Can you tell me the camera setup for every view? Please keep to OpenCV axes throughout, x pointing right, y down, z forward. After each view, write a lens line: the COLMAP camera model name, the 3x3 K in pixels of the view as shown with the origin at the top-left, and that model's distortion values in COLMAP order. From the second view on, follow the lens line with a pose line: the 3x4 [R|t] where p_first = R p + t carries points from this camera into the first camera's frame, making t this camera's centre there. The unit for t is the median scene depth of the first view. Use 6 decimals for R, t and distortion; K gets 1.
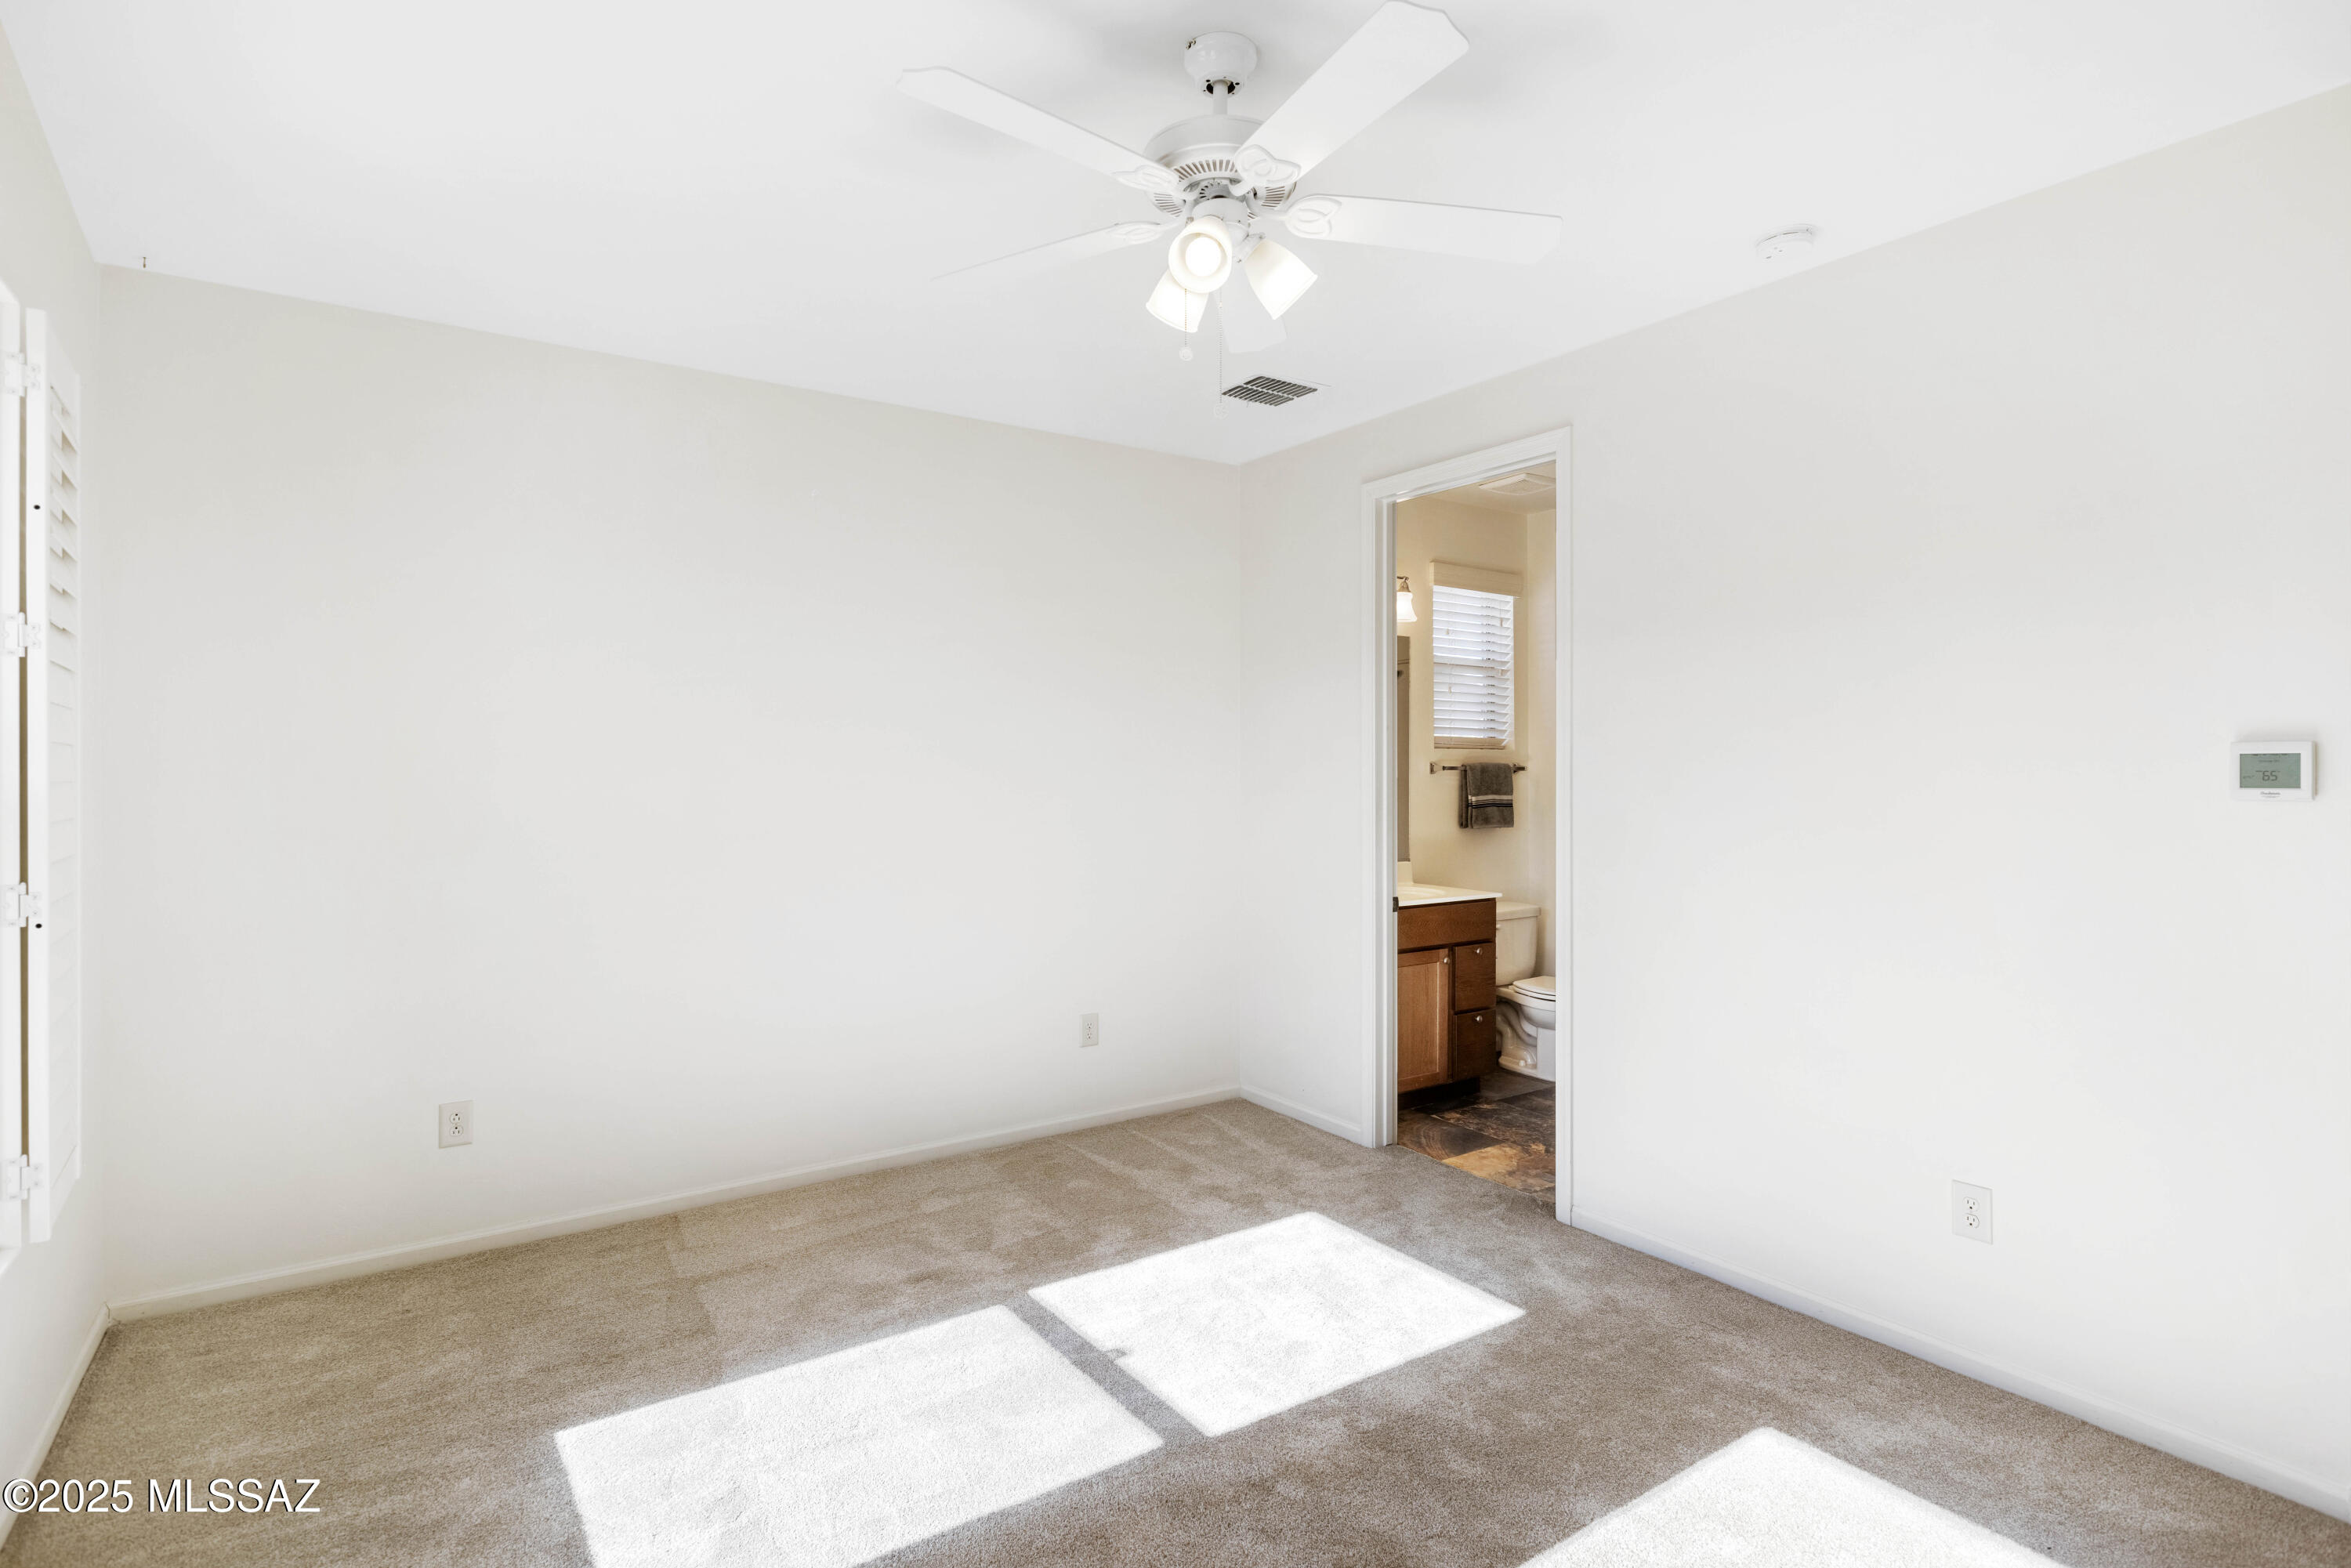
lens RADIAL K [[1186.8, 0, 1182.1], [0, 1186.8, 766.8], [0, 0, 1]] dist [0.003047, -0.000008]
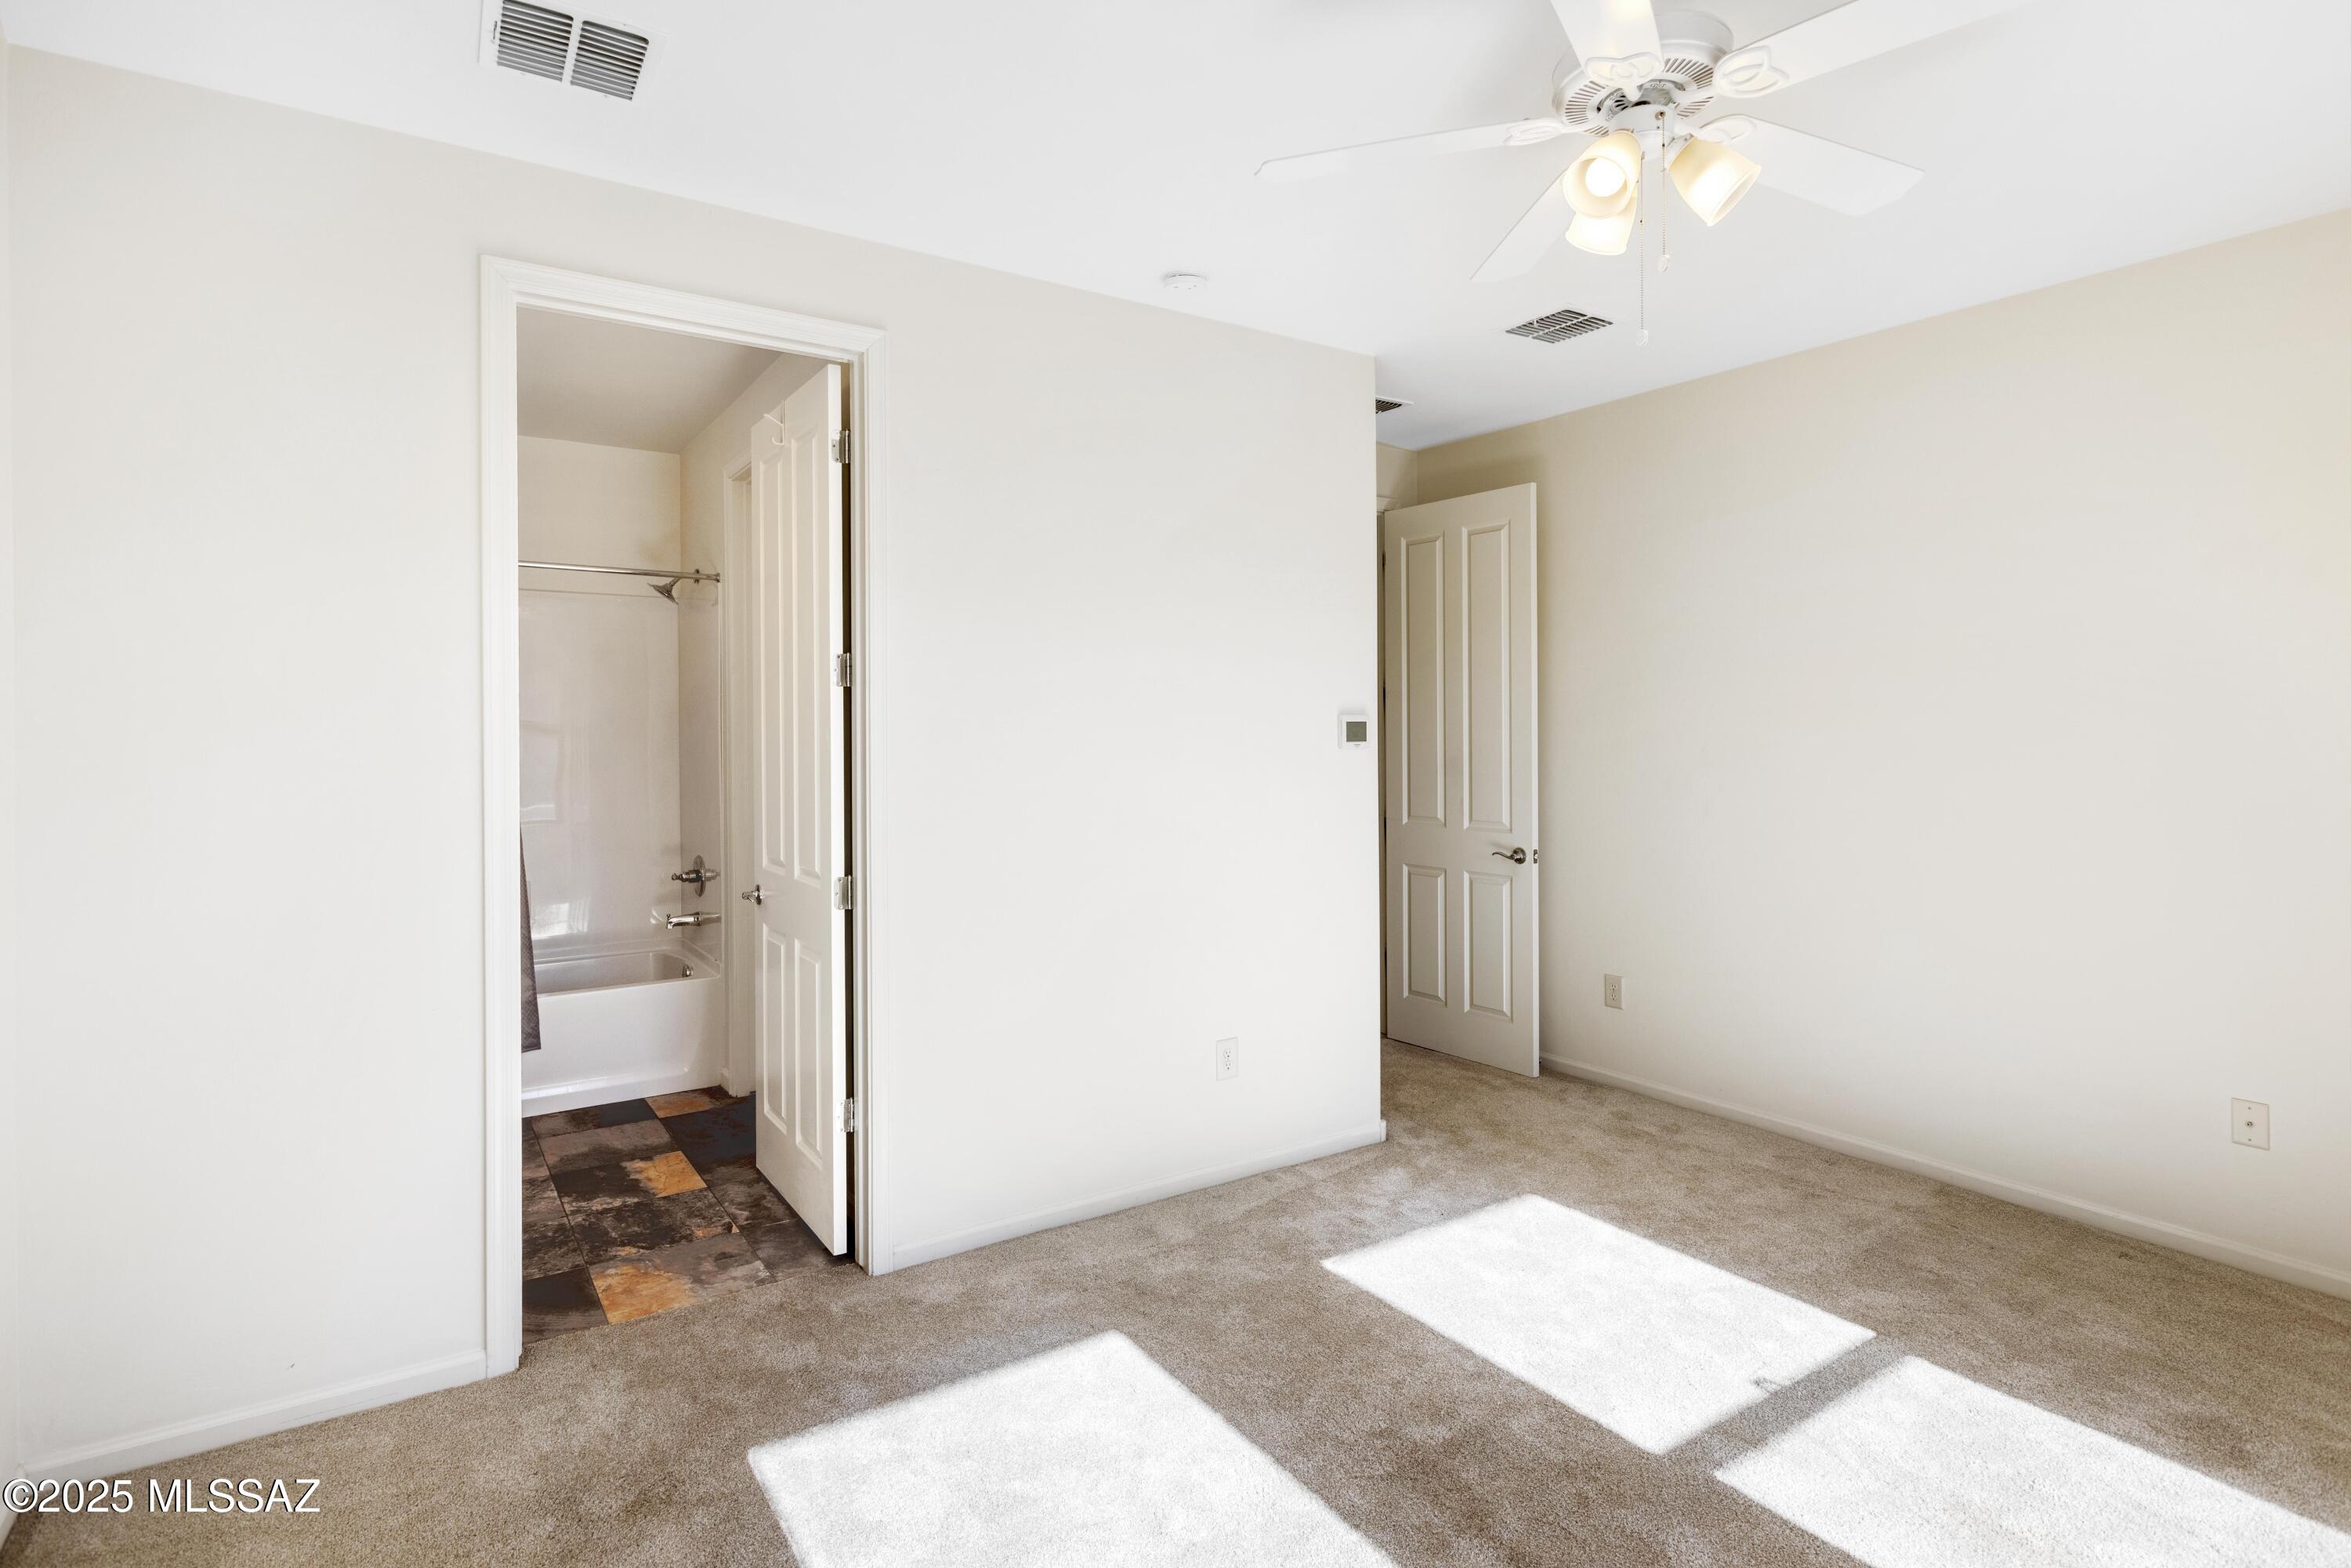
lens RADIAL K [[1196.7, 0, 1177.2], [0, 1196.7, 725.3], [0, 0, 1]] dist [0.001229, 0.000133]
pose [[0.006988, -0.000964, 0.999975, -0.622451], [0.002720, 0.999996, 0.000945, -0.005429], [-0.999972, 0.002714, 0.006991, 0.933017]]
